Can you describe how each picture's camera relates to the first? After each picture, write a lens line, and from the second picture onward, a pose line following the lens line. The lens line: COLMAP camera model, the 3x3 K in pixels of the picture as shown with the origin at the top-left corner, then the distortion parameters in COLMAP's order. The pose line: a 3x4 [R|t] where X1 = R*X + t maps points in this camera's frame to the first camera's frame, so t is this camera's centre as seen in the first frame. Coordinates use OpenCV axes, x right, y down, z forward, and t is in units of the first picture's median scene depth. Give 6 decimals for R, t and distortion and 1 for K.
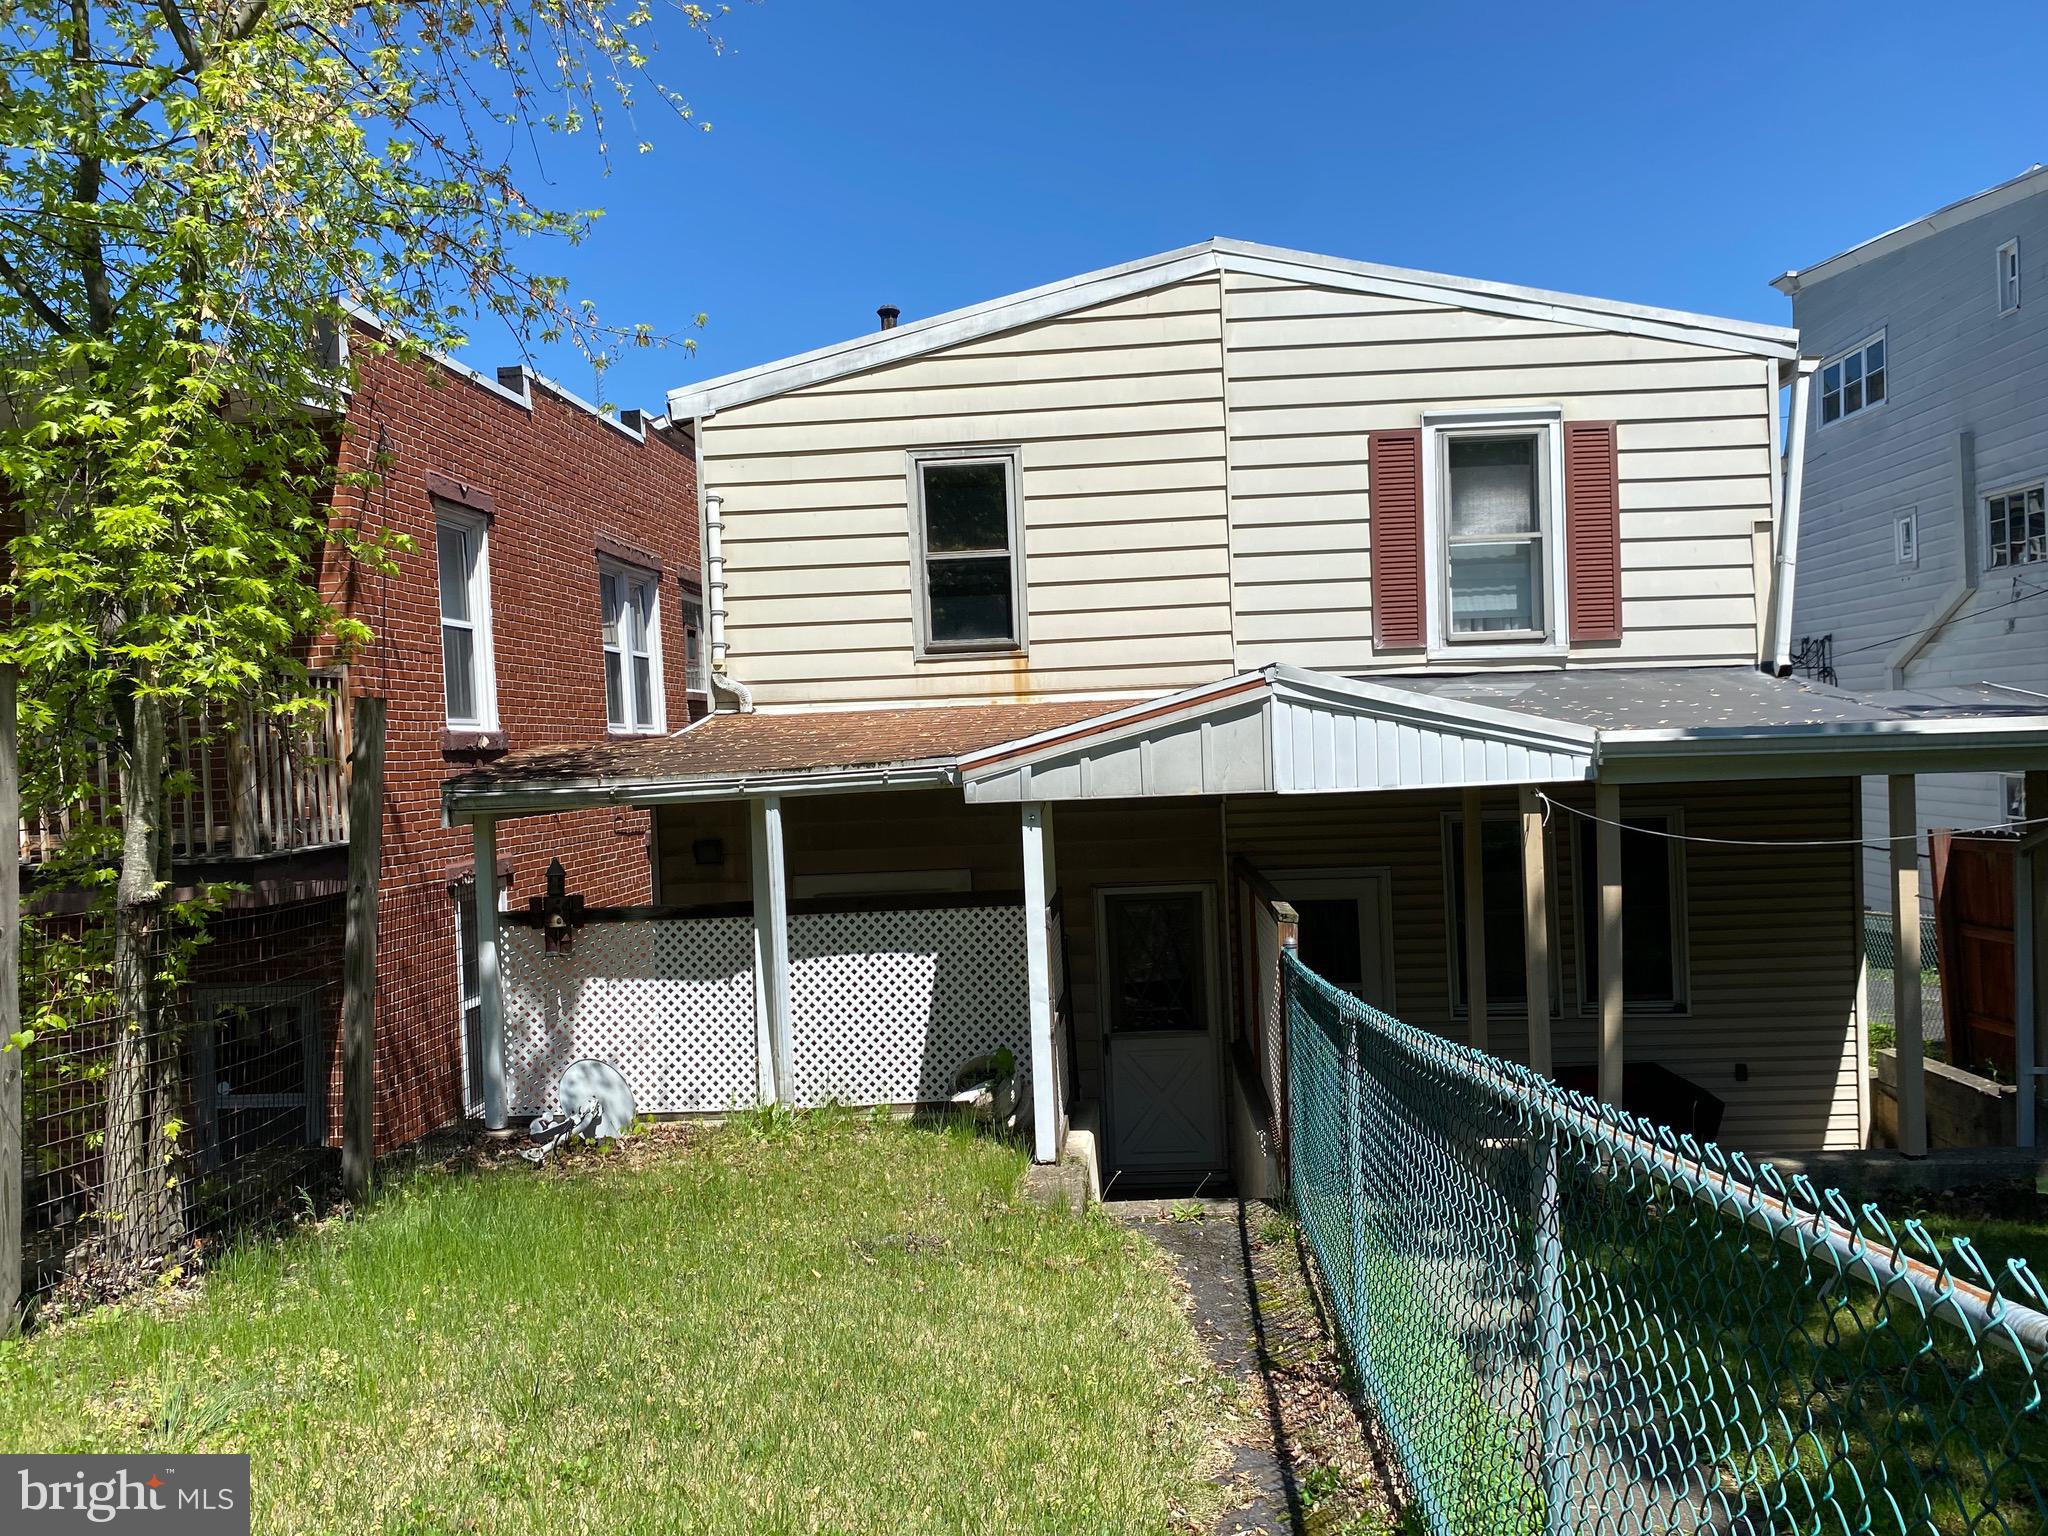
lens RADIAL K [[1555.8, 0, 998.8], [0, 1555.8, 827.7], [0, 0, 1]] dist [0.027257, -0.034692]
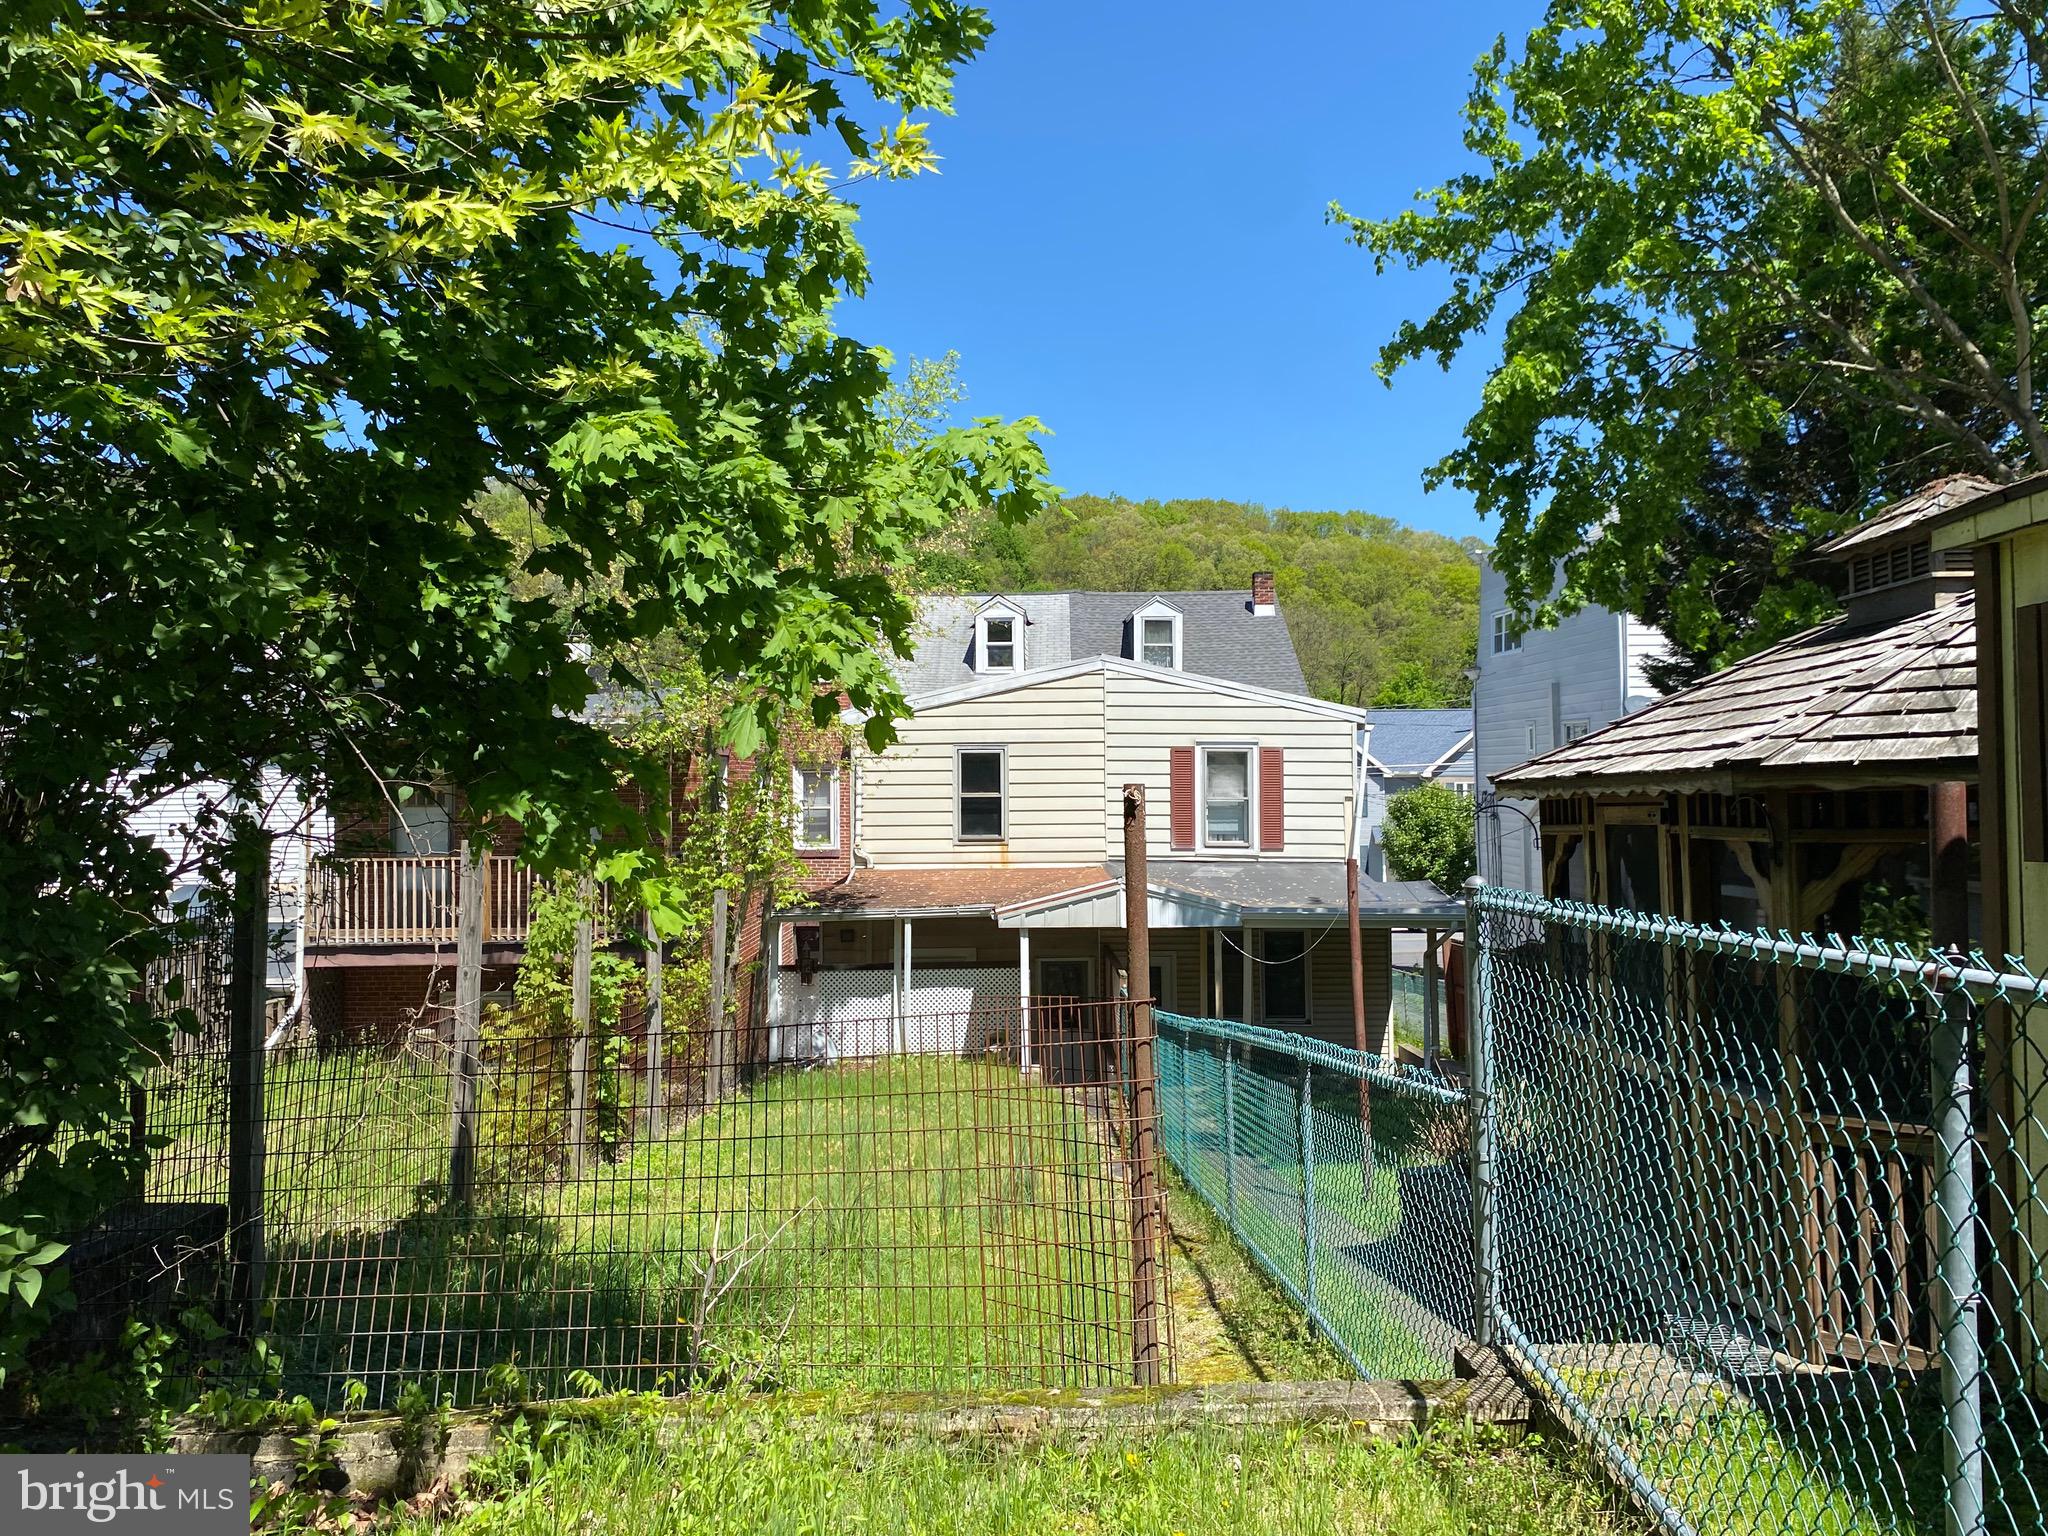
lens RADIAL K [[1555.8, 0, 1024.4], [0, 1555.8, 767.3], [0, 0, 1]] dist [0.027257, -0.034692]
pose [[0.994159, 0.038681, 0.100755, -0.176835], [-0.032390, 0.997466, -0.063346, -0.084468], [-0.102950, 0.059712, 0.992893, -1.098898]]
